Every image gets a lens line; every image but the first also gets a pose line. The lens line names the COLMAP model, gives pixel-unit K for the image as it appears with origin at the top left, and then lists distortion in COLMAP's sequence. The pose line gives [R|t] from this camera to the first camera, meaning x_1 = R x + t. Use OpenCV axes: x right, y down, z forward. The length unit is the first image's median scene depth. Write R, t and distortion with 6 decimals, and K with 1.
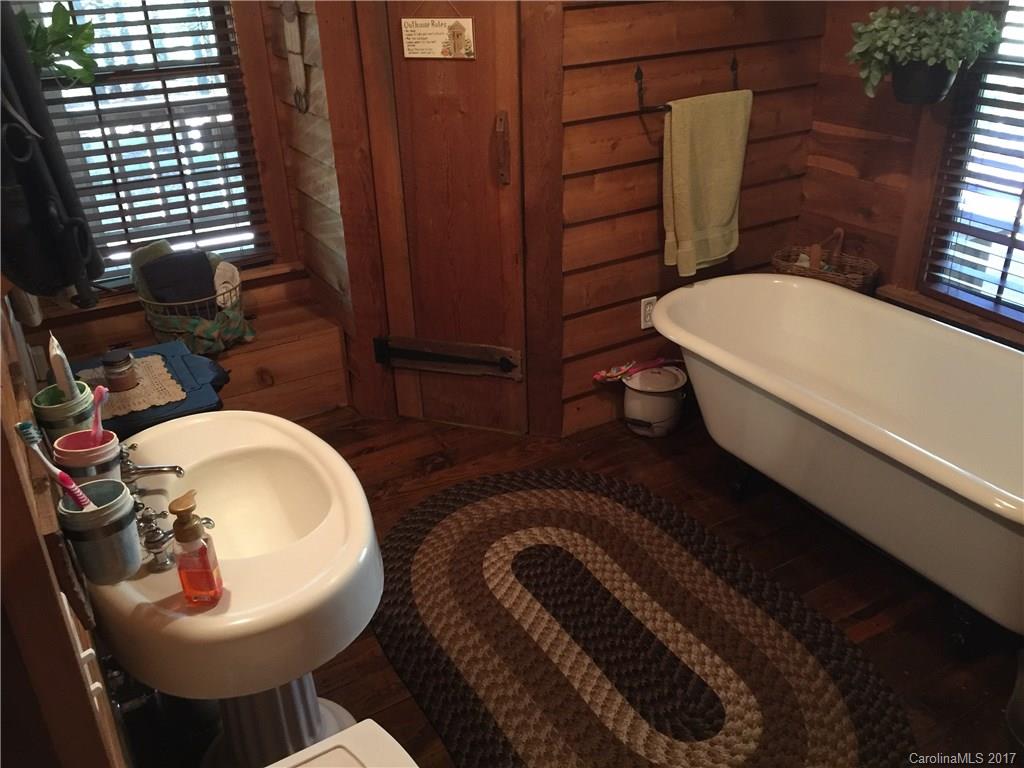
lens RADIAL K [[881.3, 0, 512.0], [0, 881.3, 384.0], [0, 0, 1]] dist [0.070133, -0.066033]
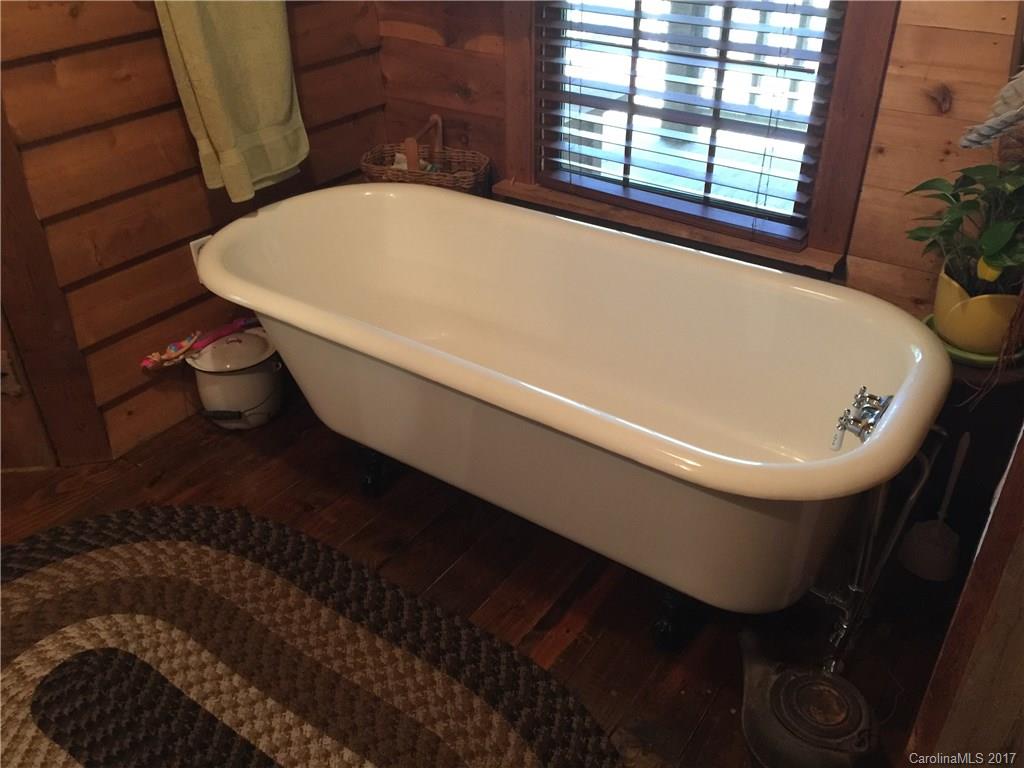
lens RADIAL K [[881.3, 0, 512.0], [0, 881.3, 384.0], [0, 0, 1]] dist [0.070133, -0.066033]
pose [[0.911785, -0.208170, 0.353995, 0.113004], [0.176220, 0.976935, 0.120603, -0.027608], [-0.370936, -0.047583, 0.927438, 0.259857]]
